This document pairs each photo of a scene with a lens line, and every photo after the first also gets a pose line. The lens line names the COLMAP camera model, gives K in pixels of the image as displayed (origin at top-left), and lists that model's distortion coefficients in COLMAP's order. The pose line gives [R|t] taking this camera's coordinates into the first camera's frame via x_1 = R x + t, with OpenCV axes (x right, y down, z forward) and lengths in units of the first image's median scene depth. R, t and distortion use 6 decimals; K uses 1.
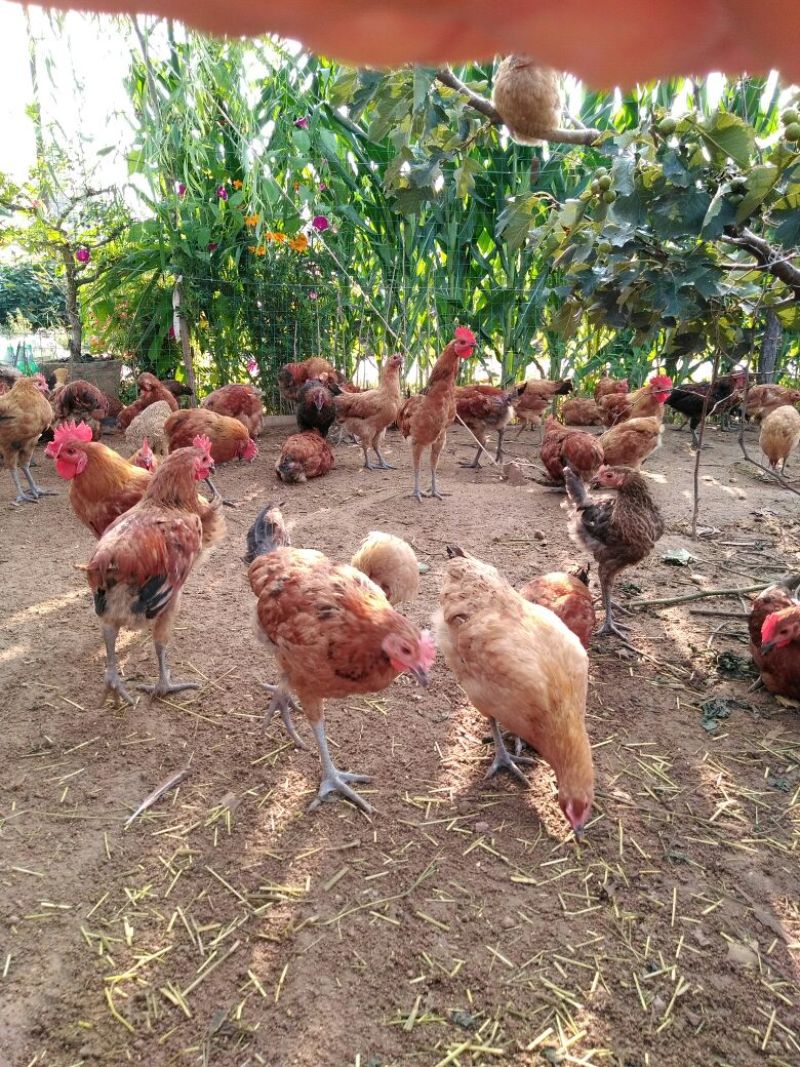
lens RADIAL K [[799.7, 0, 394.3], [0, 799.7, 528.6], [0, 0, 1]] dist [0.030977, -0.009410]
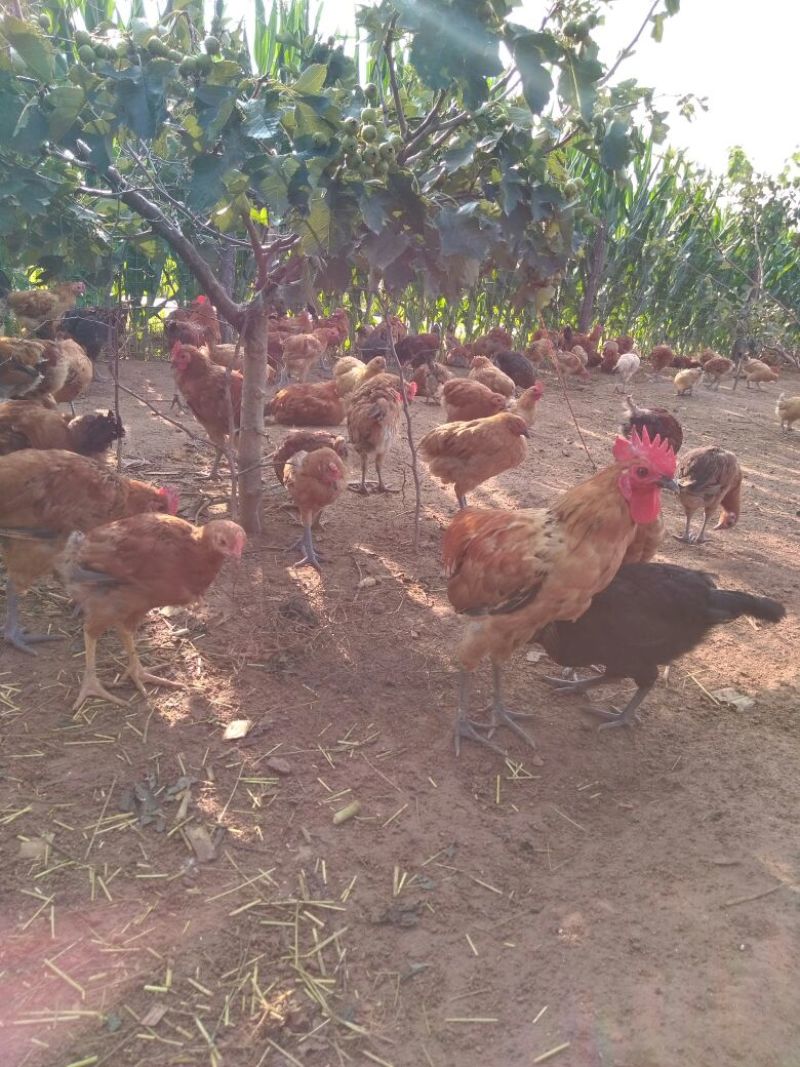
lens RADIAL K [[799.7, 0, 394.3], [0, 799.7, 528.6], [0, 0, 1]] dist [0.030977, -0.009410]
pose [[0.827970, -0.086646, 0.554039, 0.159693], [0.046020, 0.995157, 0.086859, 0.023856], [-0.558882, -0.046420, 0.827947, -0.065528]]
